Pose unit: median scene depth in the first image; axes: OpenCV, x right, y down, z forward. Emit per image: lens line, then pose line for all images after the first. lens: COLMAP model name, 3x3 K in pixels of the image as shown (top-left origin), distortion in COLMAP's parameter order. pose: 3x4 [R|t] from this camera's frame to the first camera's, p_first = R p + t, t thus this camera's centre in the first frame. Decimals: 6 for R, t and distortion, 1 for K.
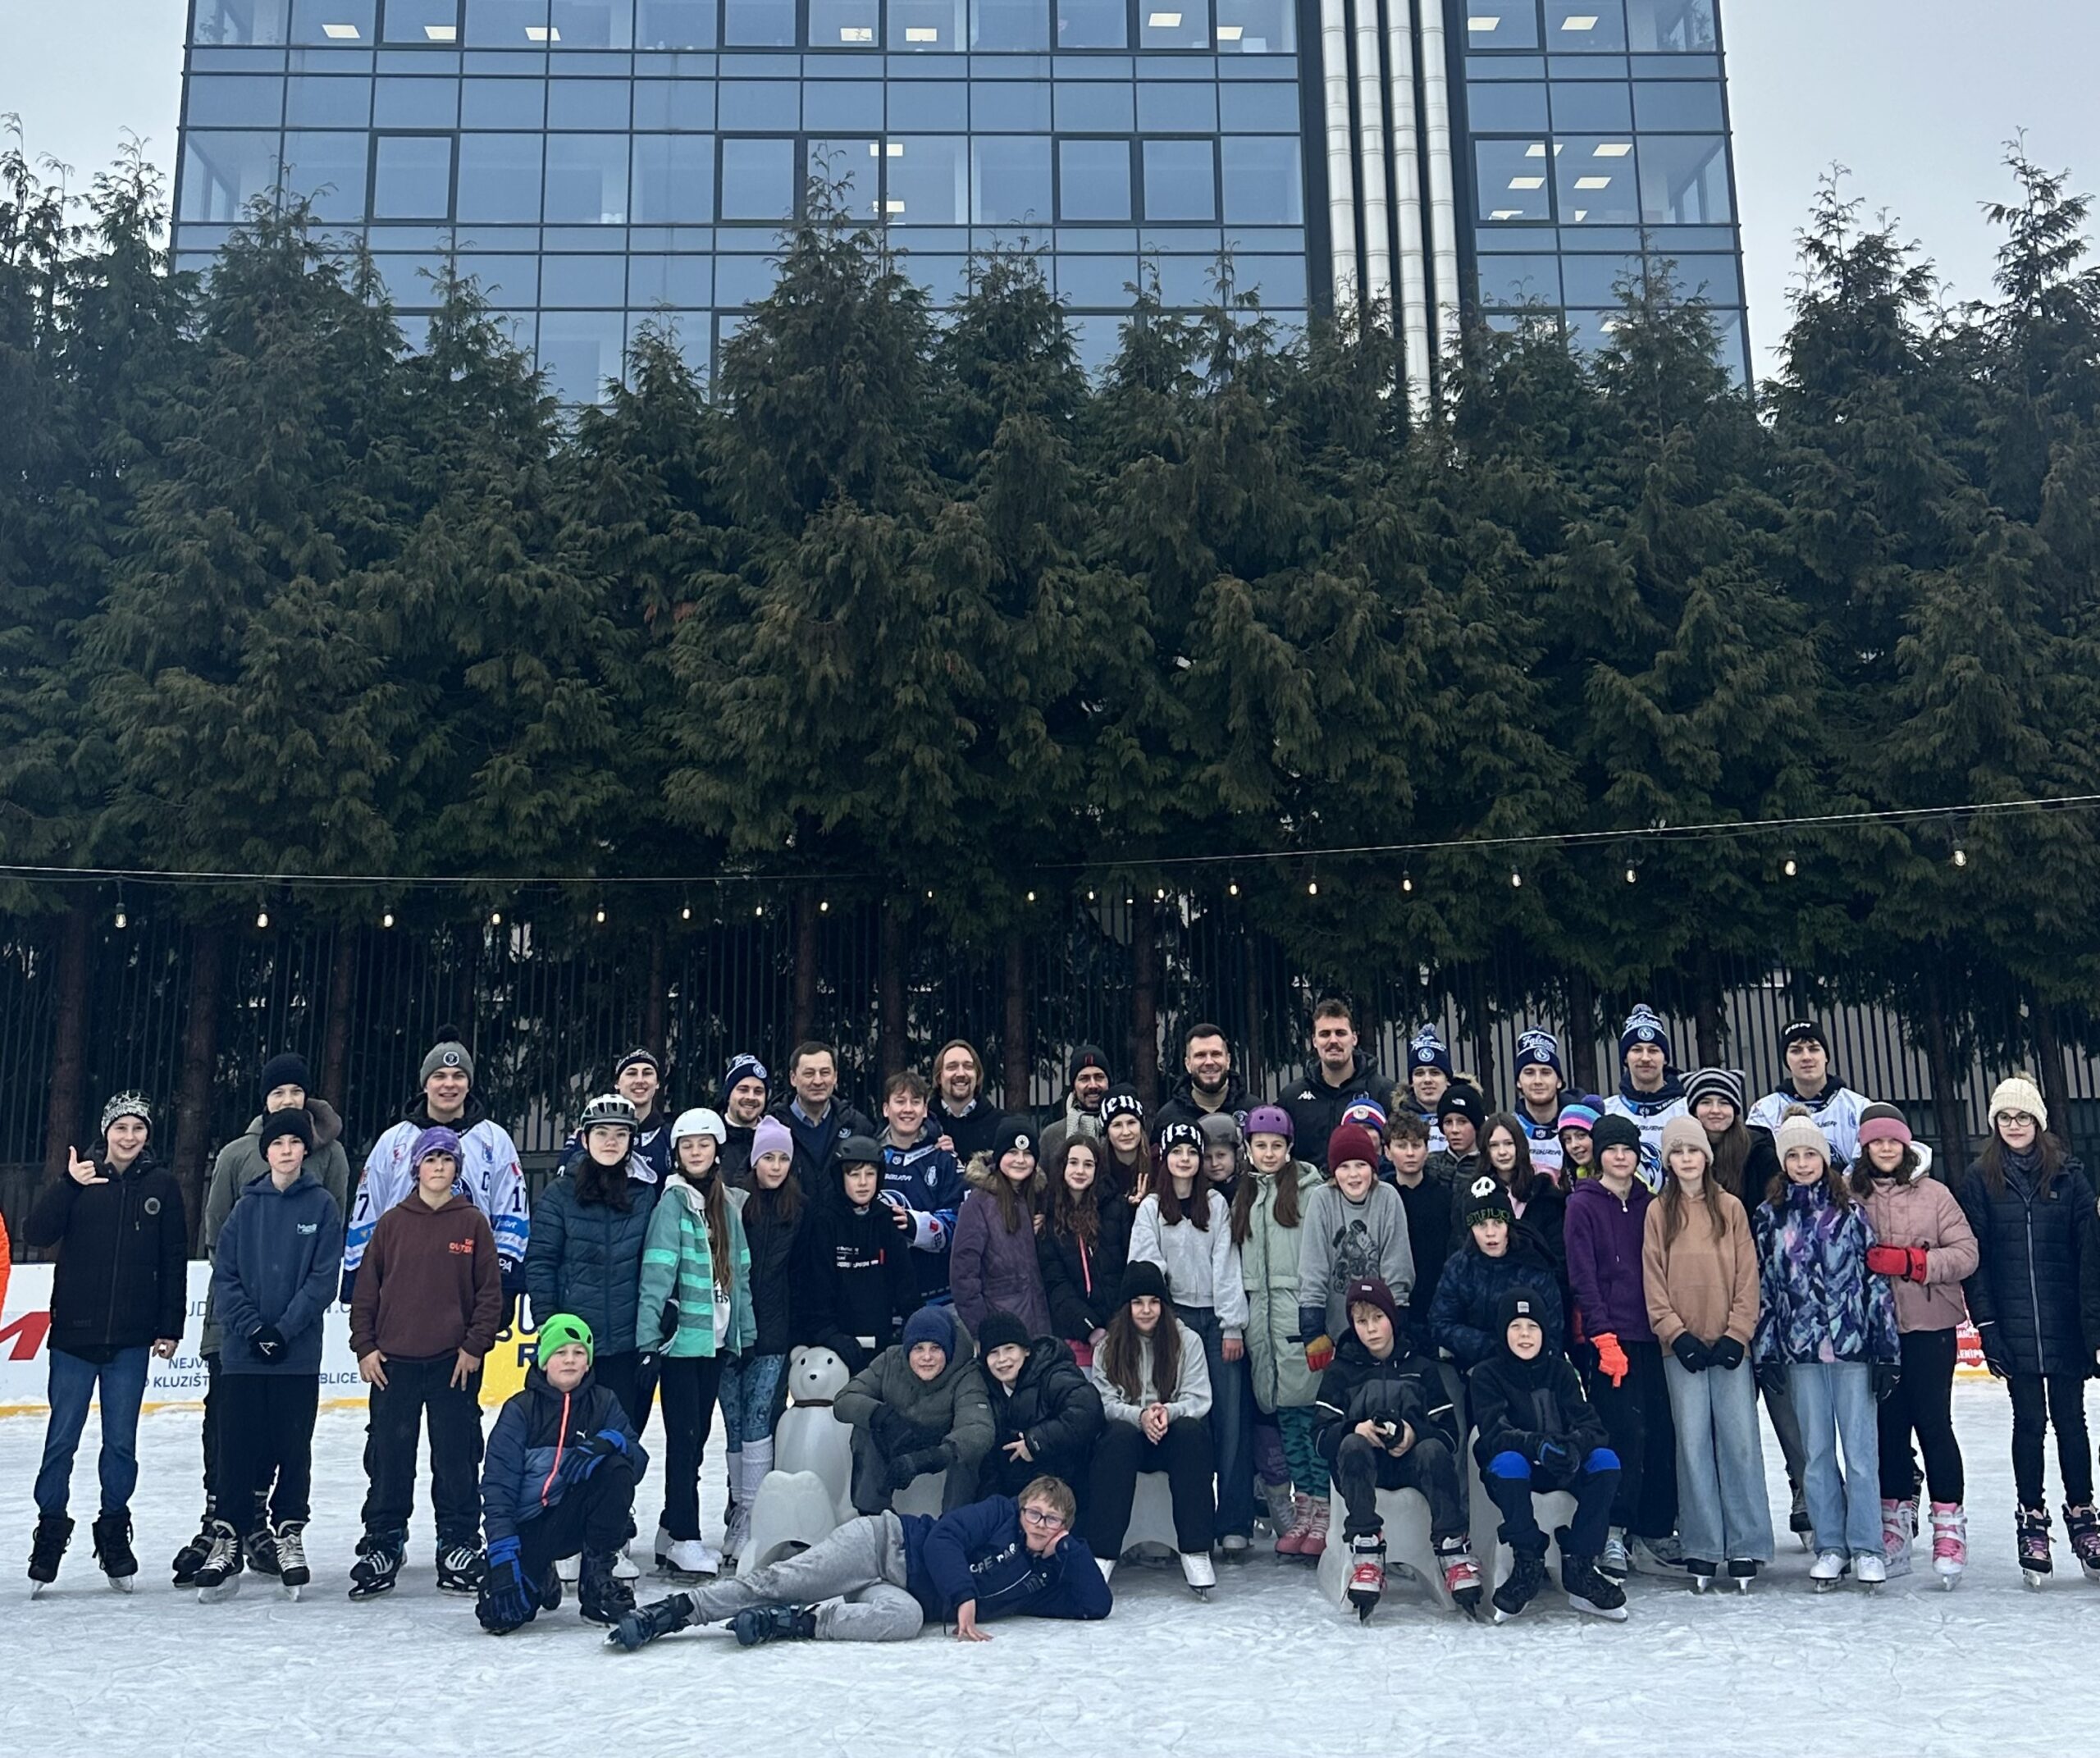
lens RADIAL K [[2599.0, 0, 1049.5], [0, 2599.0, 376.5], [0, 0, 1]] dist [0.168798, -0.233851]
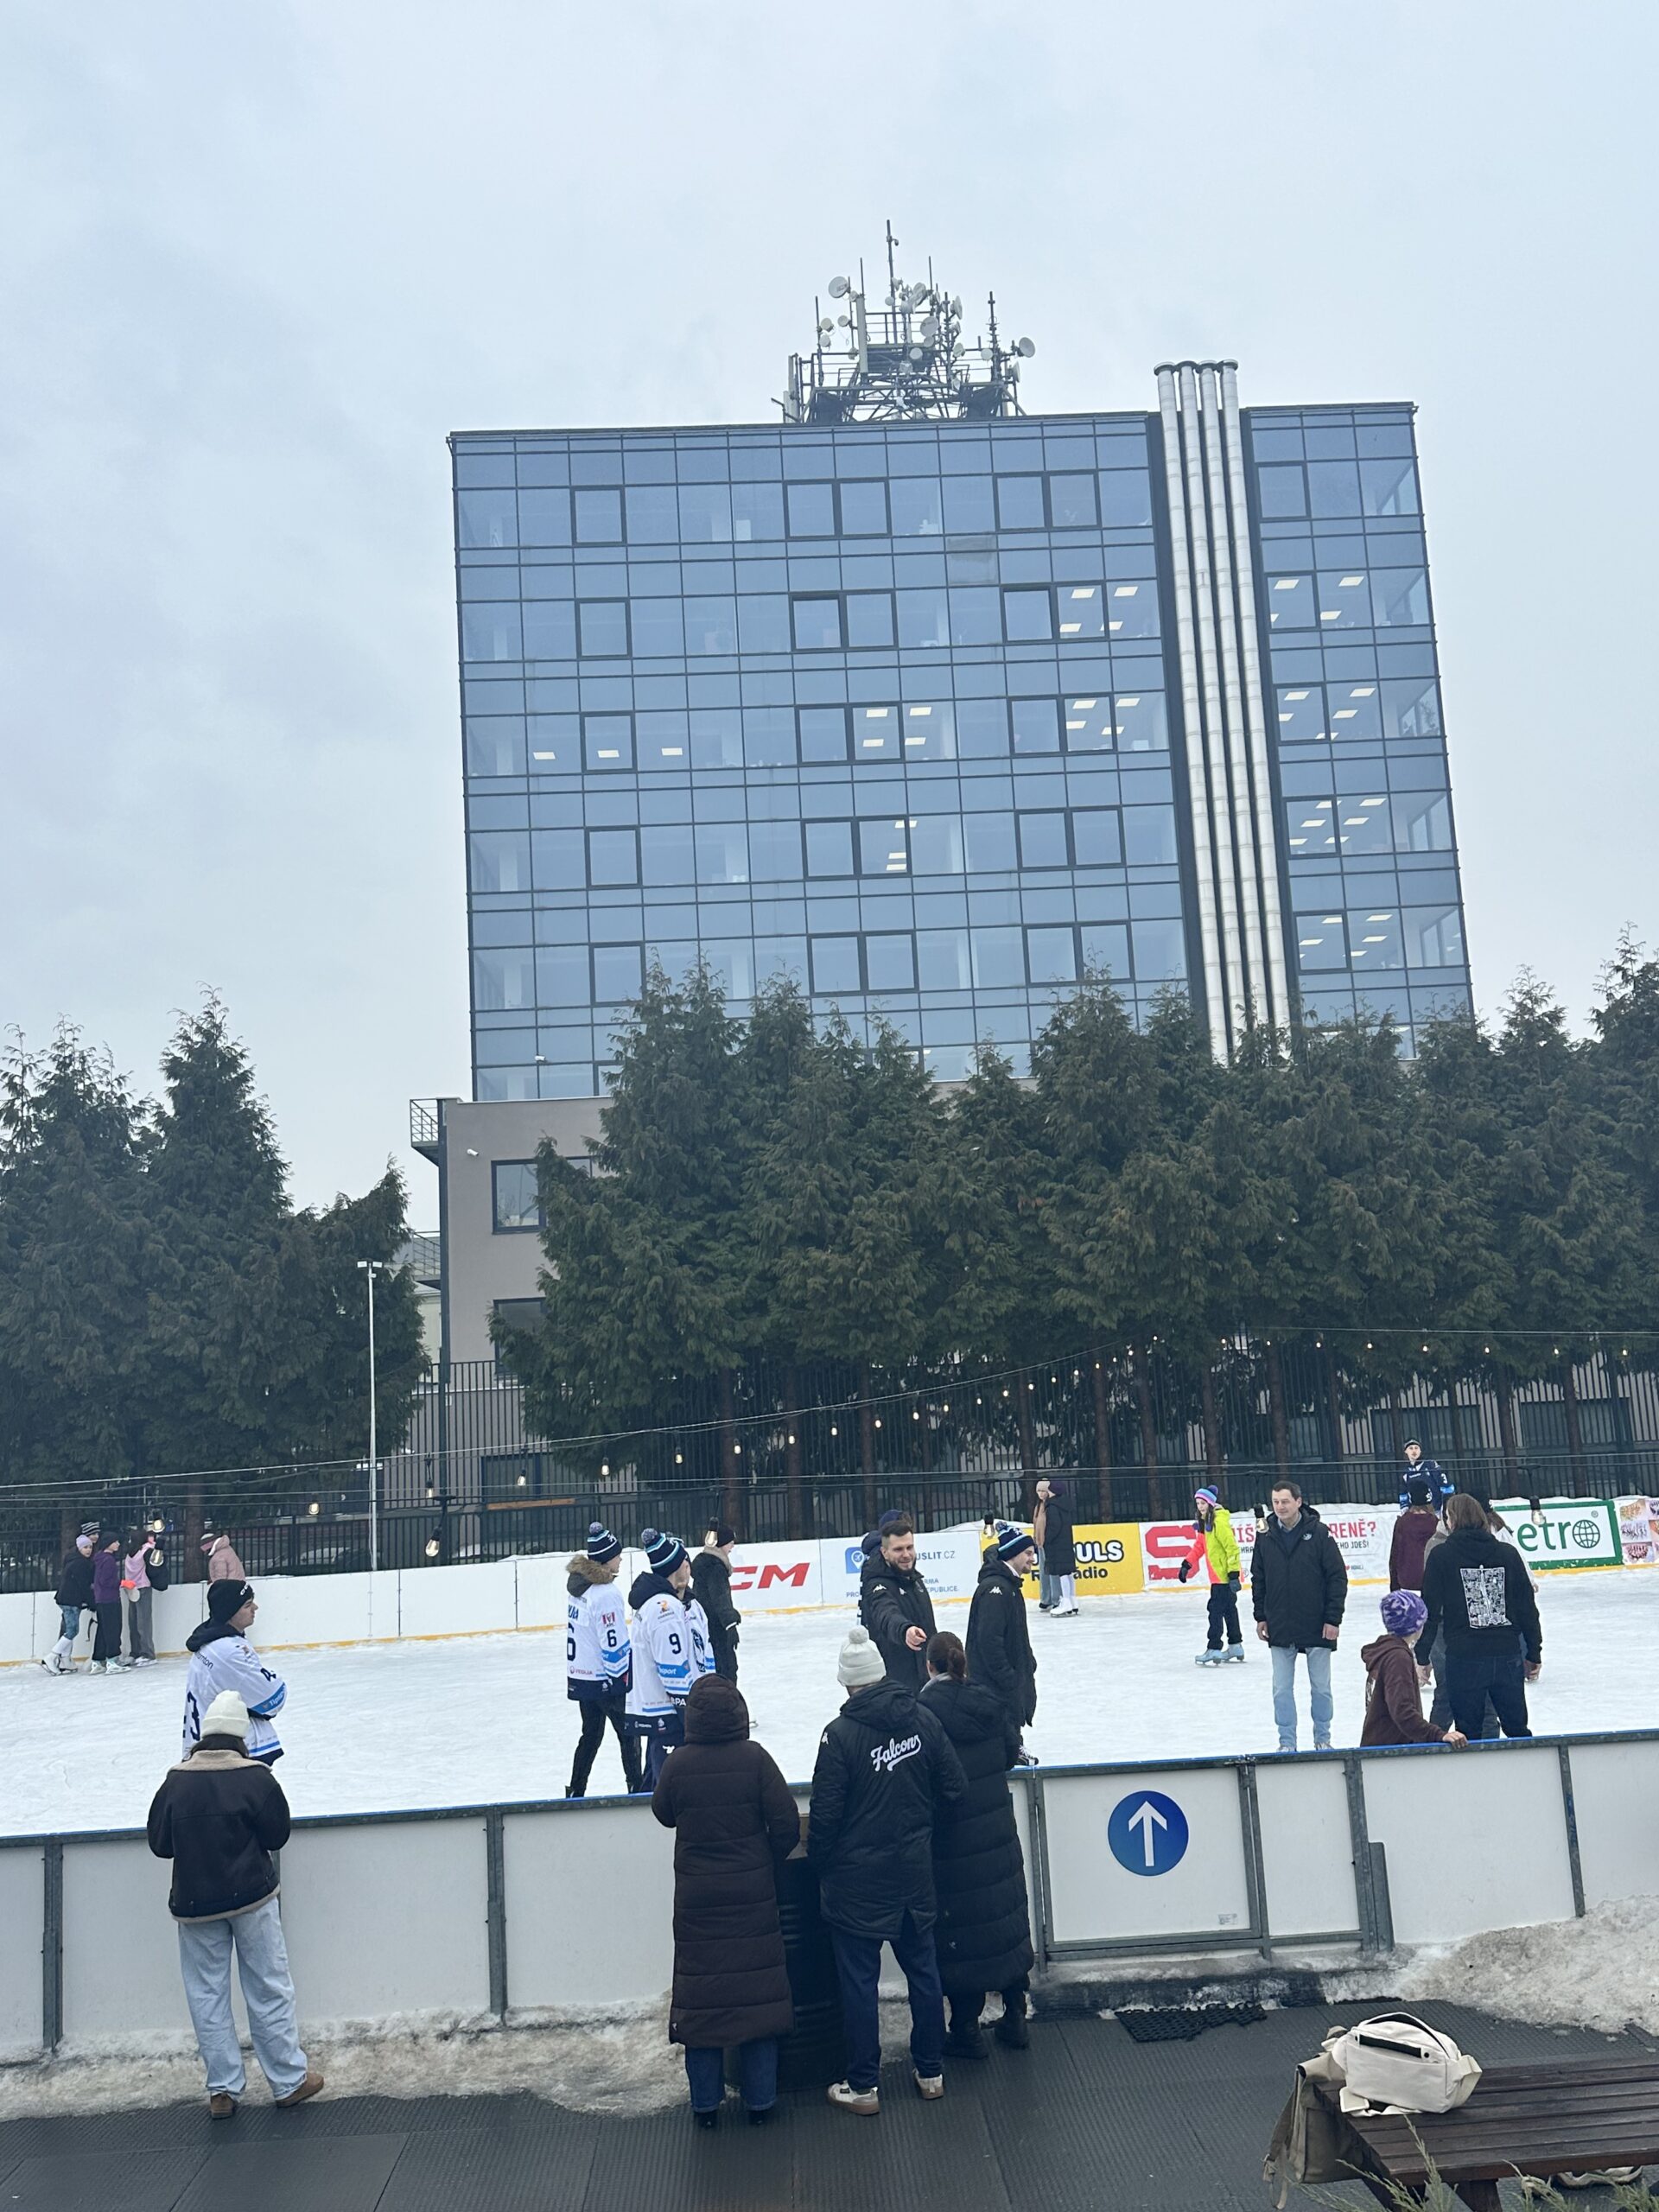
lens RADIAL K [[1893.8, 0, 834.4], [0, 1893.8, 1092.9], [0, 0, 1]] dist [0.180069, -0.334480]
pose [[0.999210, -0.039631, 0.002934, -0.292699], [0.039004, 0.992184, 0.118534, -0.162689], [-0.007608, -0.118325, 0.992946, -0.379364]]
